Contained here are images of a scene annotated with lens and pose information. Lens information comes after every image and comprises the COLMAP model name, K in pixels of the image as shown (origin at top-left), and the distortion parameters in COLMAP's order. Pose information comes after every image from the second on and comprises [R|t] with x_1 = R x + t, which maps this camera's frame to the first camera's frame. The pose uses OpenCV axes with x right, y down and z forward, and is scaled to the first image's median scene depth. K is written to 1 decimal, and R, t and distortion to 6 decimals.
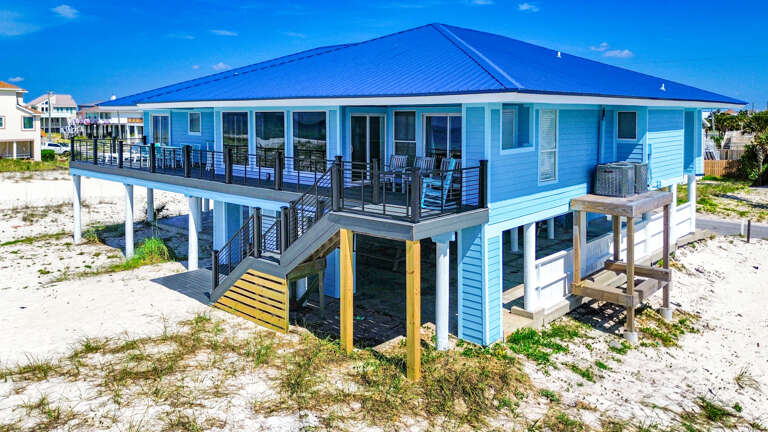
lens RADIAL K [[541.4, 0, 366.3], [0, 541.4, 212.7], [0, 0, 1]] dist [0.081570, -0.087976]
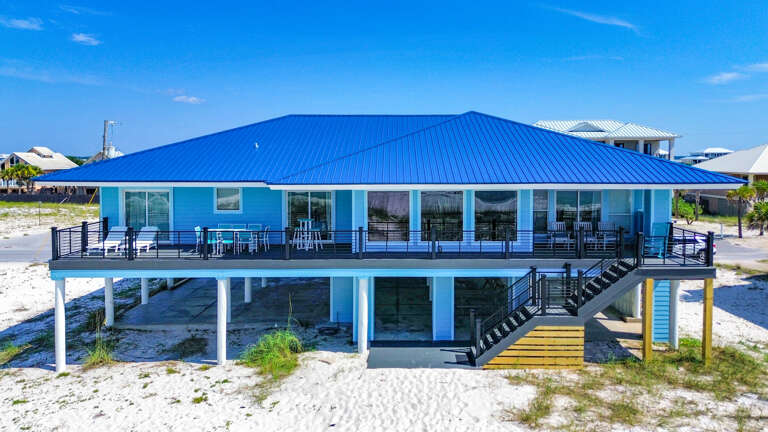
lens RADIAL K [[541.4, 0, 366.3], [0, 541.4, 212.7], [0, 0, 1]] dist [0.081570, -0.087976]
pose [[0.760800, -0.061588, 0.646057, -1.535431], [0.115184, 0.992497, -0.041028, -0.168831], [-0.638683, 0.105630, 0.762185, 0.331788]]
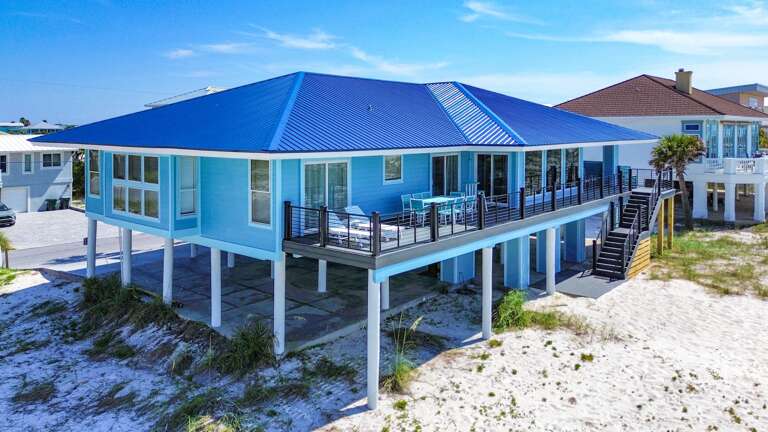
lens RADIAL K [[541.4, 0, 366.3], [0, 541.4, 212.7], [0, 0, 1]] dist [0.081570, -0.087976]
pose [[0.004189, -0.143675, 0.989616, -2.470987], [0.177775, 0.973968, 0.140651, -0.517197], [-0.984062, 0.175340, 0.029622, 2.455573]]
